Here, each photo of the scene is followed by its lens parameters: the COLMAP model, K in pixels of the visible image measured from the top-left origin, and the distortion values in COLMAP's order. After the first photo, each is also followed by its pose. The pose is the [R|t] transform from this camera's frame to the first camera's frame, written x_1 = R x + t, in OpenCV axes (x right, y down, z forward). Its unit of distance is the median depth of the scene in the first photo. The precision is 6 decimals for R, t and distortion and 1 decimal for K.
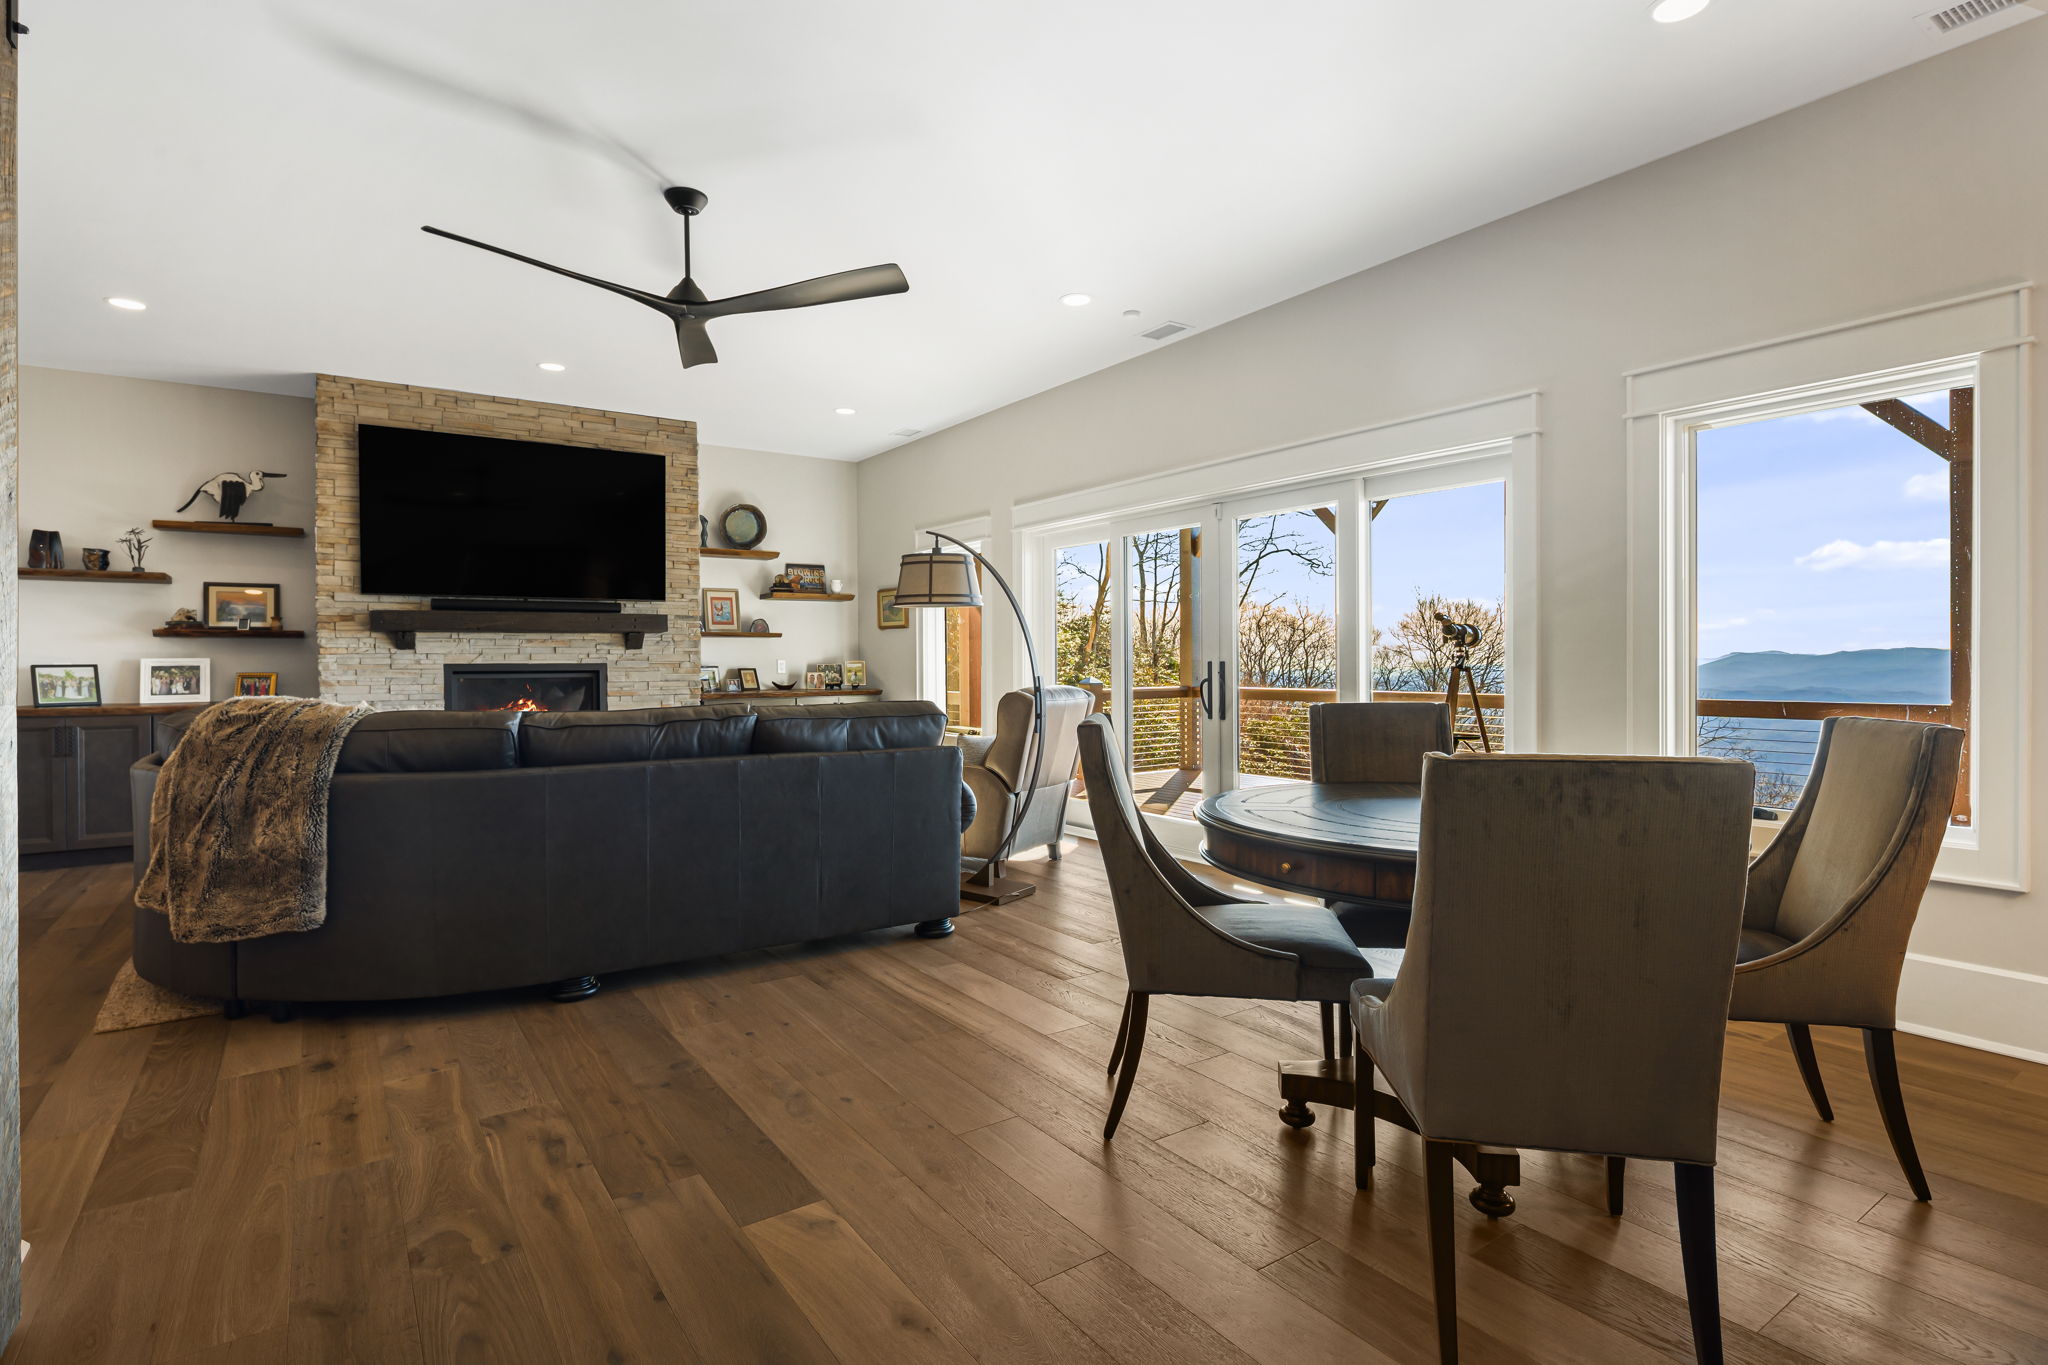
lens RADIAL K [[996.9, 0, 1024.4], [0, 996.9, 677.2], [0, 0, 1]] dist [-0.002126, -0.001552]
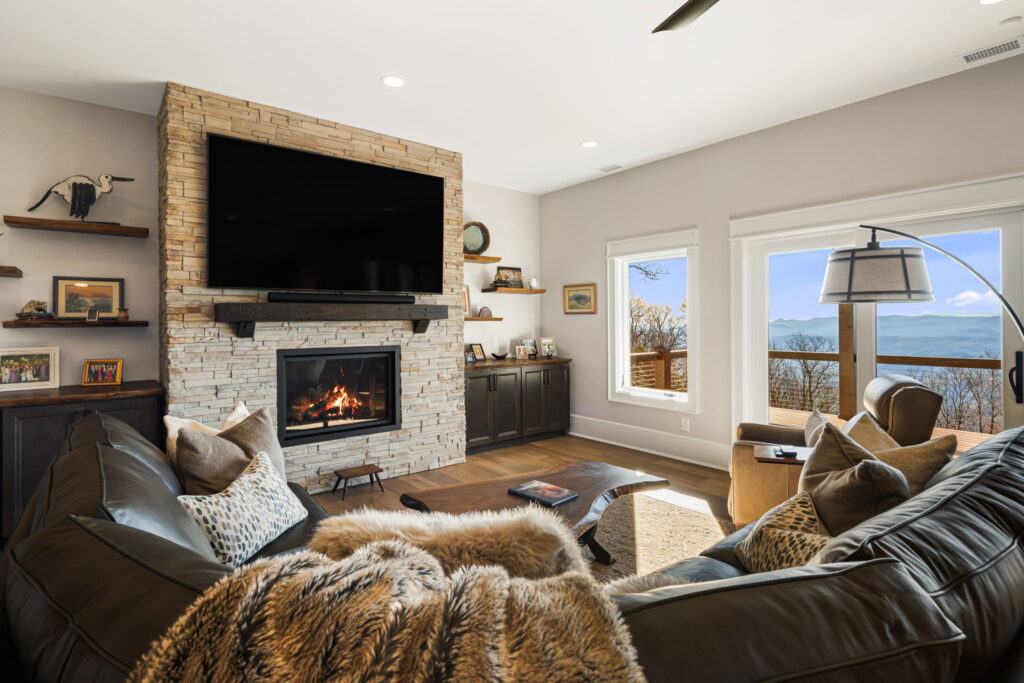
lens RADIAL K [[499.2, 0, 501.9], [0, 499.2, 323.9], [0, 0, 1]] dist [0.004493, -0.003165]
pose [[0.997804, -0.001672, 0.066212, -0.370530], [0.002534, 0.999913, -0.012936, -0.035089], [-0.066185, 0.013075, 0.997722, 0.421306]]
